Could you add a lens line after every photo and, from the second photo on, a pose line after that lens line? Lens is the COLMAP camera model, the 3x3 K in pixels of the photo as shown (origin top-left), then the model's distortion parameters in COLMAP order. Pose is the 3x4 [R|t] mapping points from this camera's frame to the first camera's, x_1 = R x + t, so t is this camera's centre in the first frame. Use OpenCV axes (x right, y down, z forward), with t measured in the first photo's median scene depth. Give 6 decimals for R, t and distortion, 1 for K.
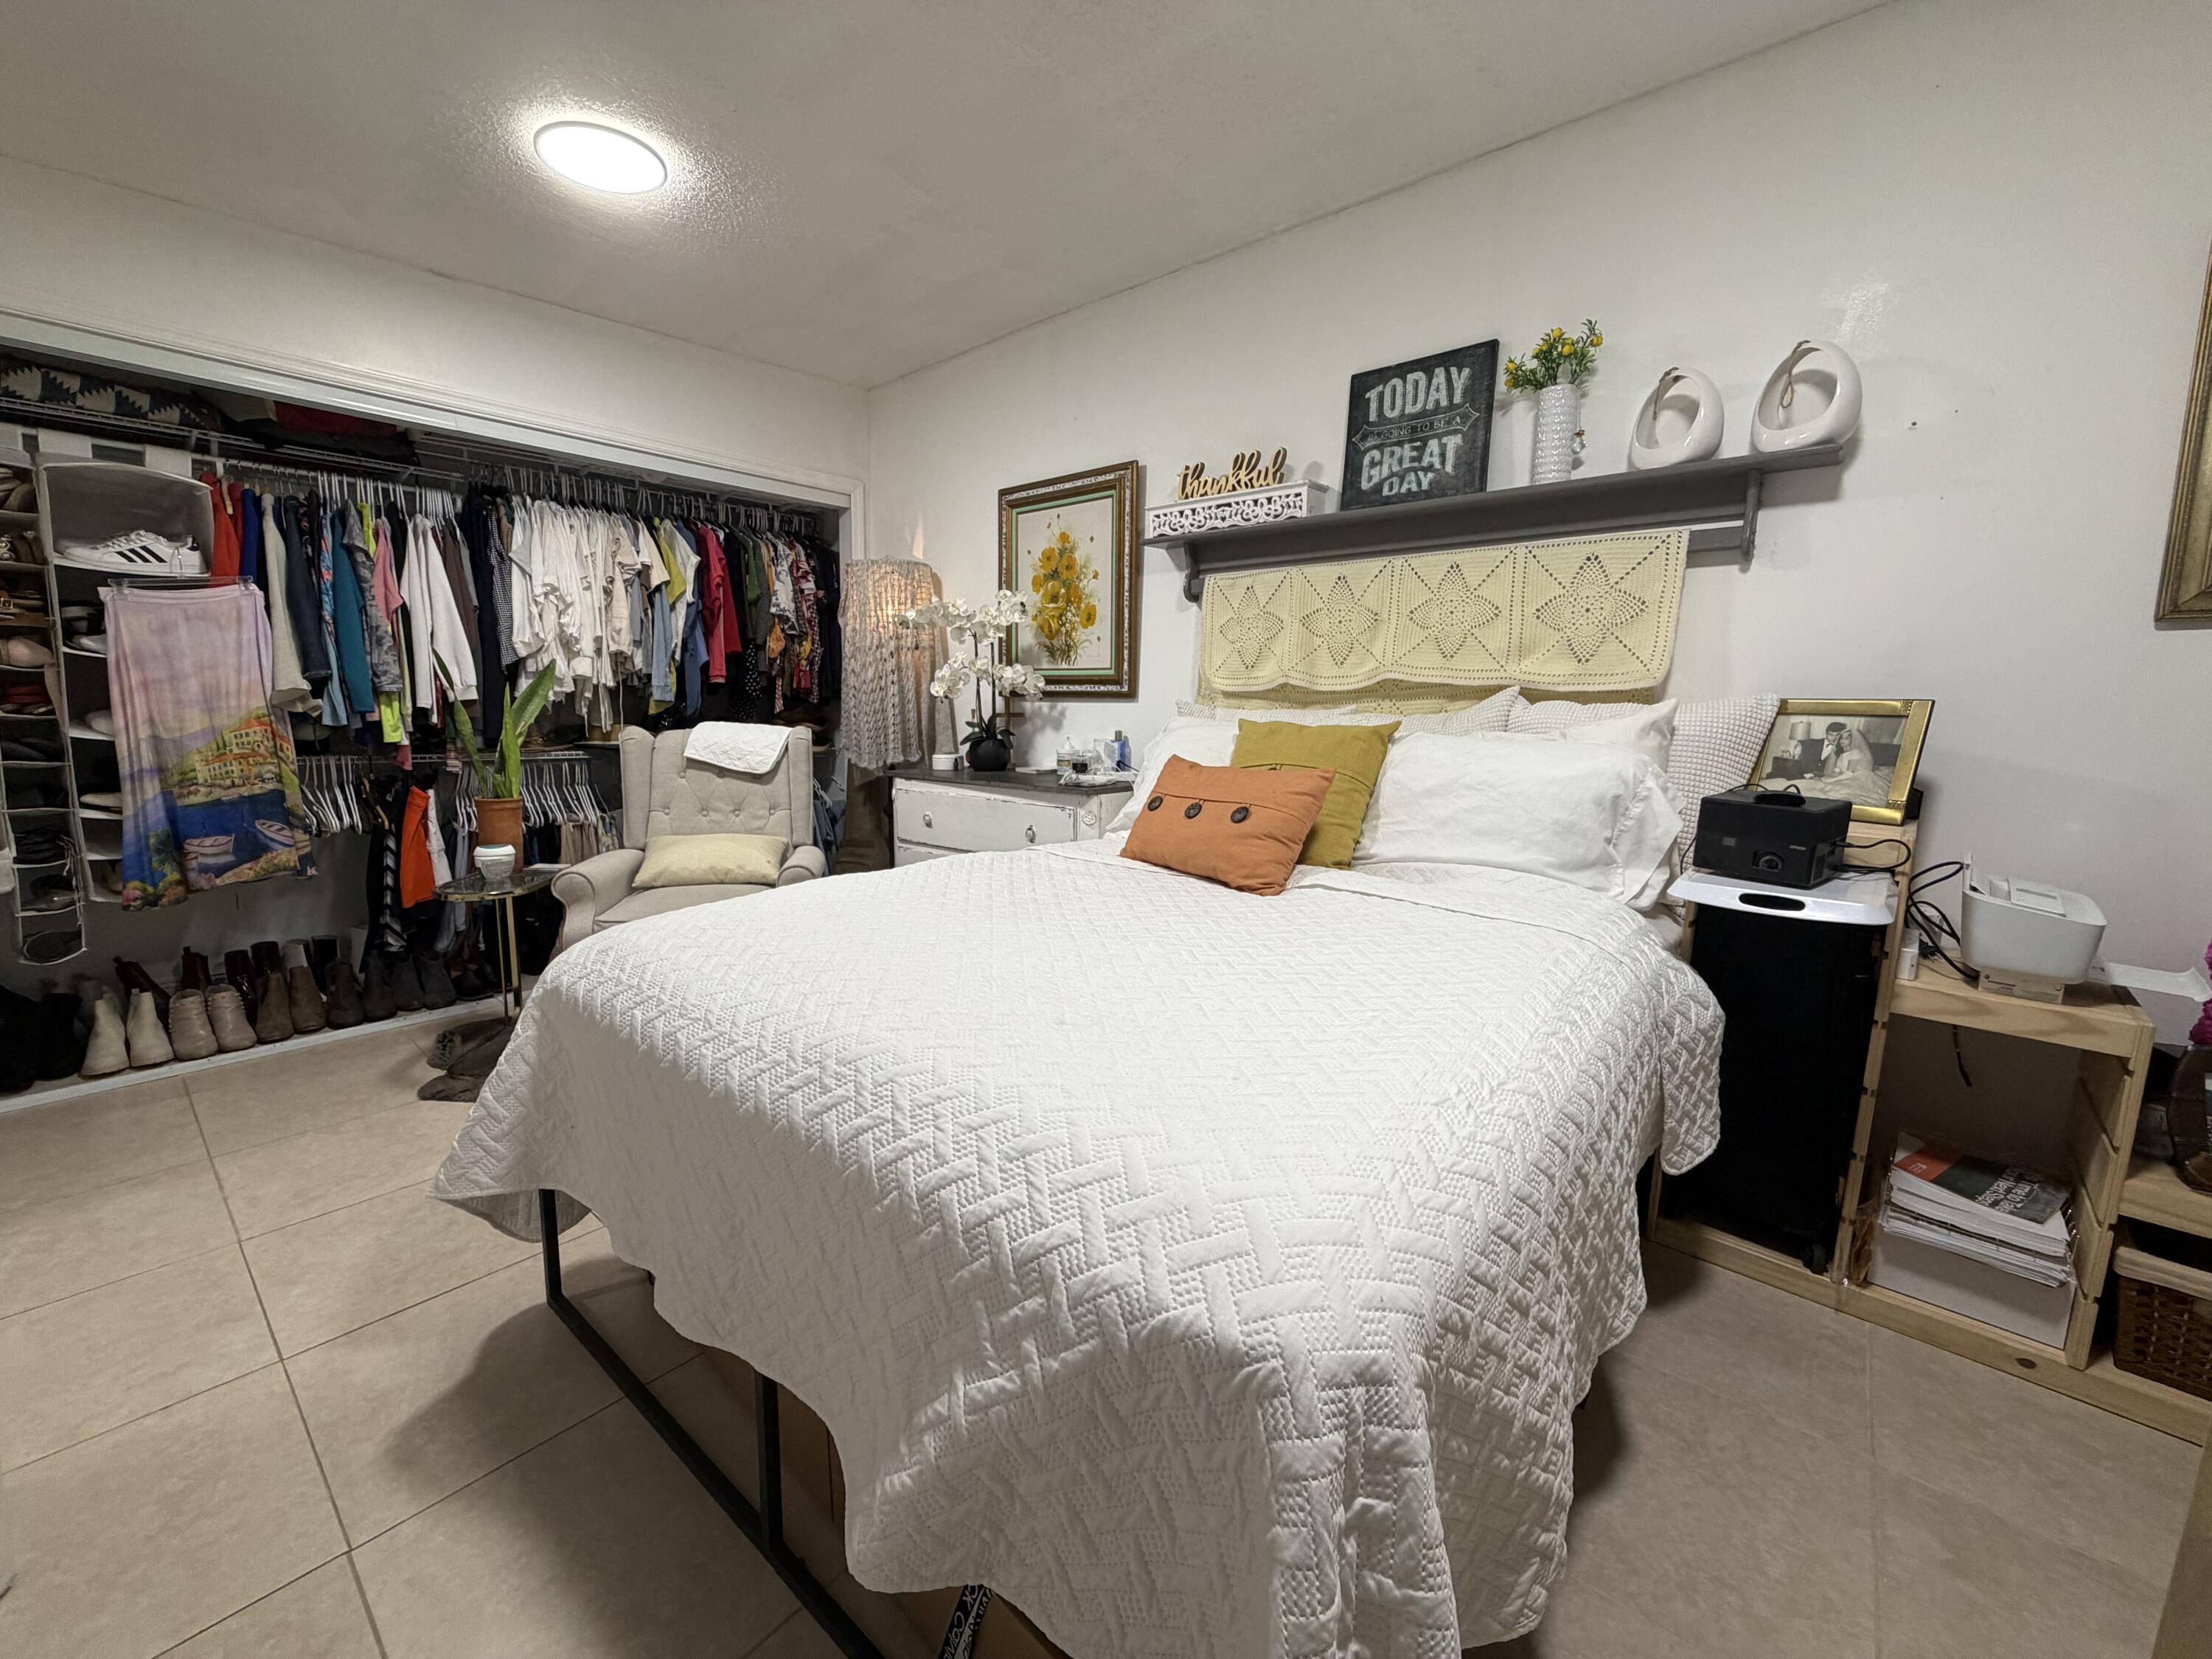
lens RADIAL K [[882.5, 0, 1097.8], [0, 882.5, 827.9], [0, 0, 1]] dist [-0.000553, -0.000245]
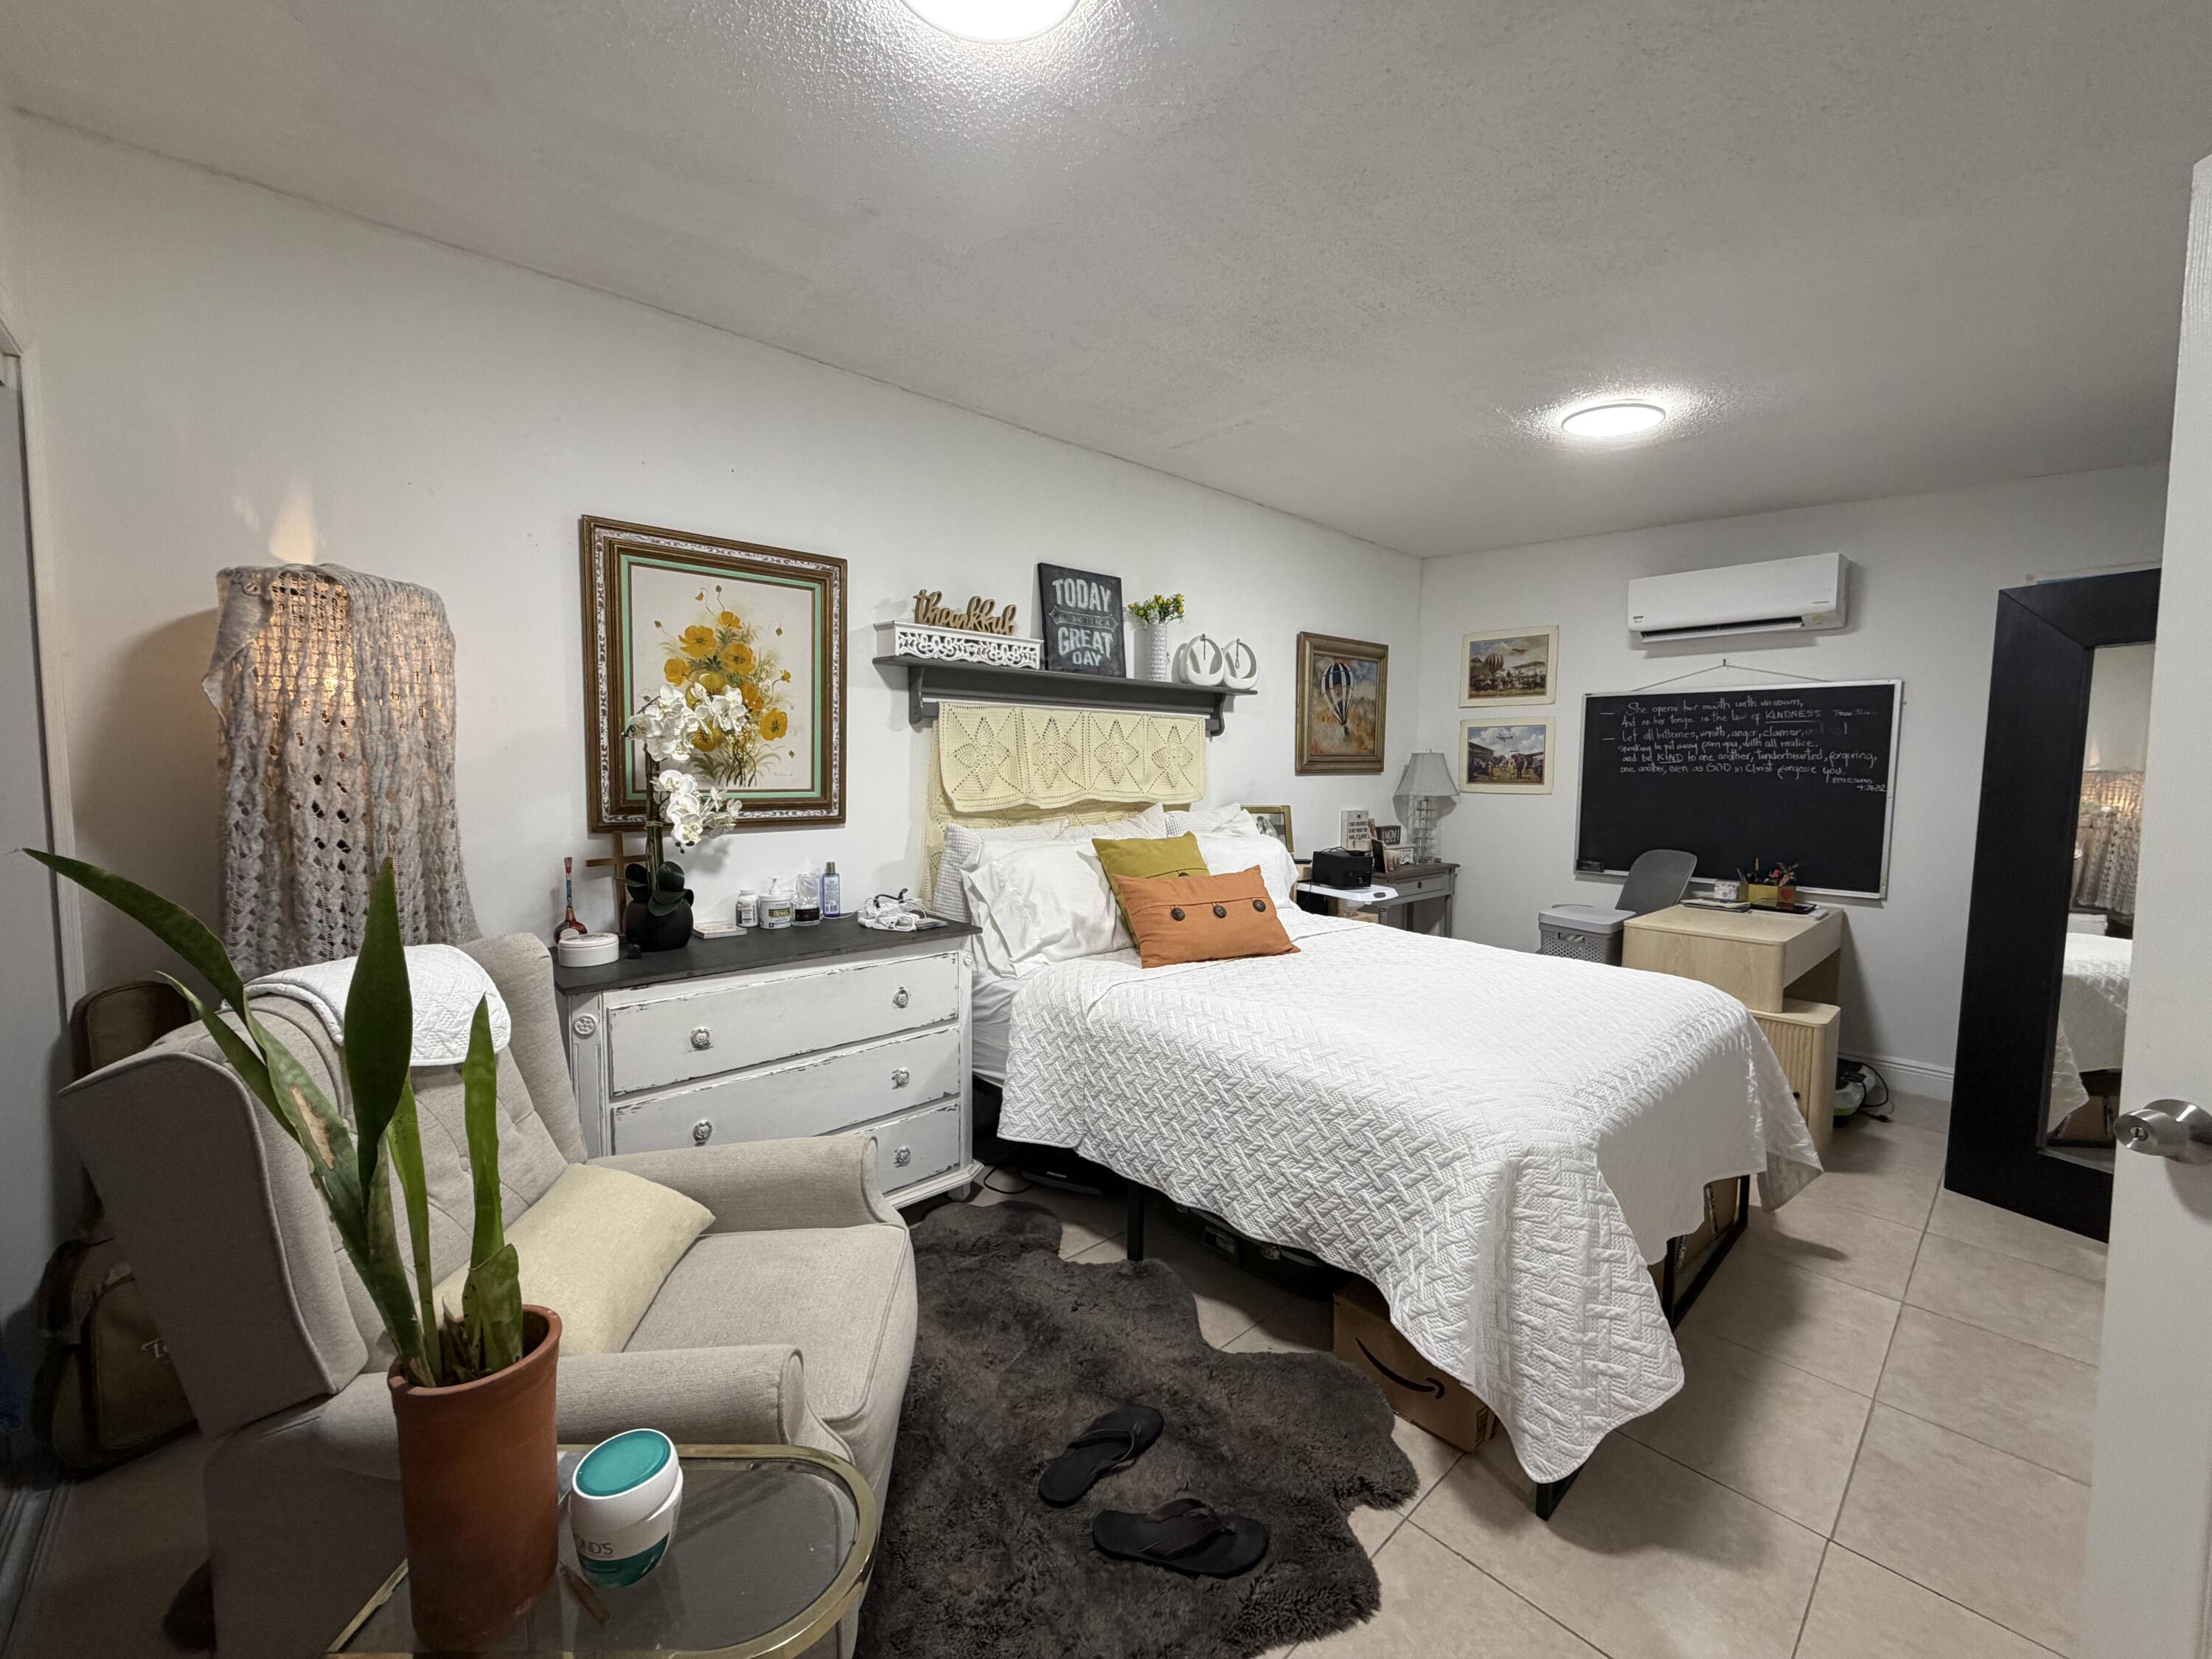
lens RADIAL K [[882.5, 0, 1097.8], [0, 882.5, 827.9], [0, 0, 1]] dist [-0.000553, -0.000245]
pose [[0.129375, -0.083426, 0.988080, -0.939742], [0.133373, 0.988864, 0.066029, -0.198283], [-0.982585, 0.123241, 0.139061, 0.751782]]
